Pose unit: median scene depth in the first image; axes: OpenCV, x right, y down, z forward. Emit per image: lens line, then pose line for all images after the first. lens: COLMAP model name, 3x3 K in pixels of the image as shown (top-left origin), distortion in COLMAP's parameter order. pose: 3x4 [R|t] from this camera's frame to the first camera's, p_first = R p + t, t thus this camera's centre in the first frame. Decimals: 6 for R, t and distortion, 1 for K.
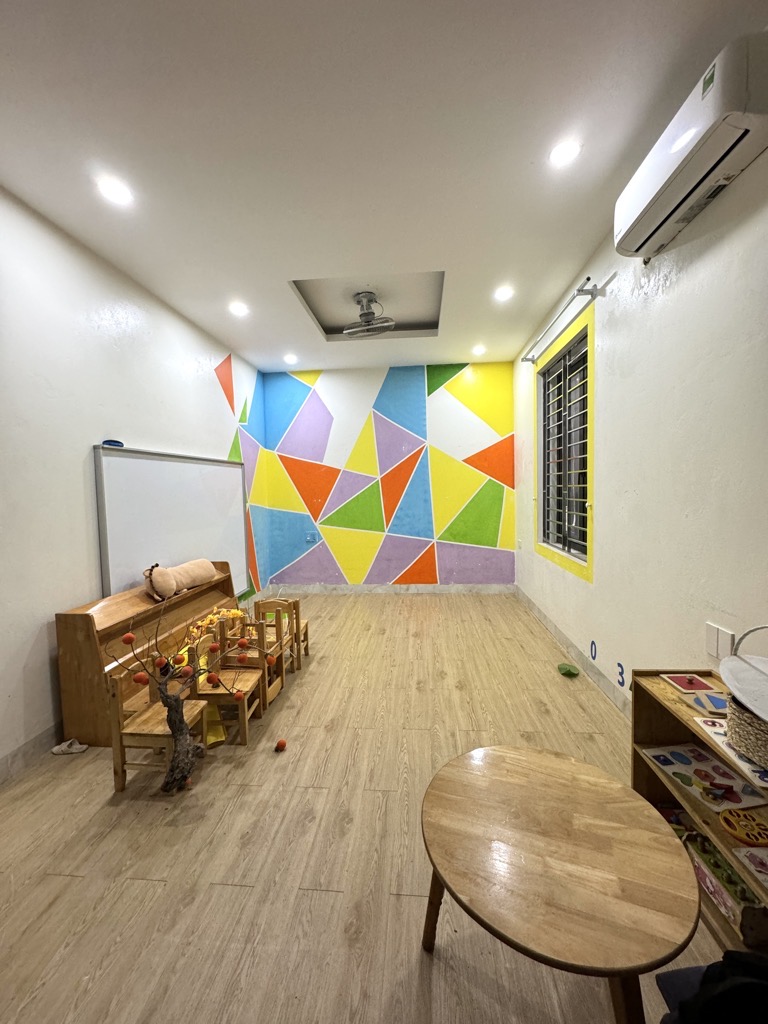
lens RADIAL K [[391.5, 0, 386.4], [0, 391.5, 510.9], [0, 0, 1]] dist [-0.000047, -0.000123]
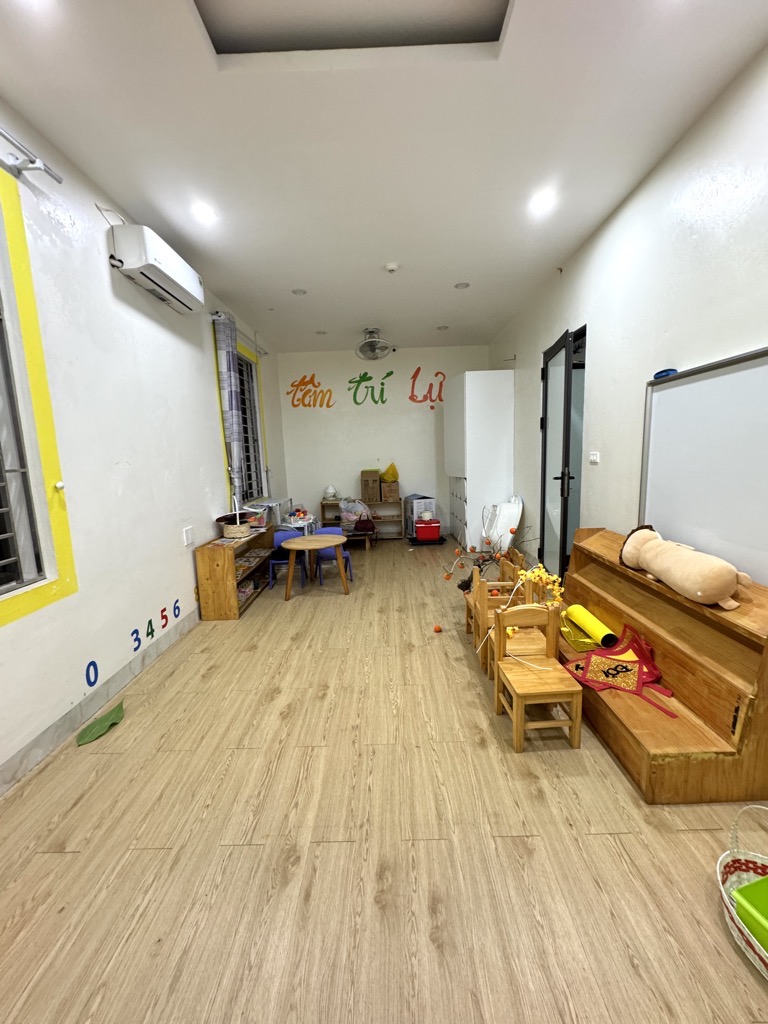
lens RADIAL K [[391.5, 0, 382.5], [0, 391.5, 510.3], [0, 0, 1]] dist [-0.000047, -0.000123]
pose [[-0.995489, 0.068056, -0.066108, -0.009084], [0.053564, 0.978235, 0.200469, -0.085661], [0.078312, 0.196024, -0.977467, 1.864499]]
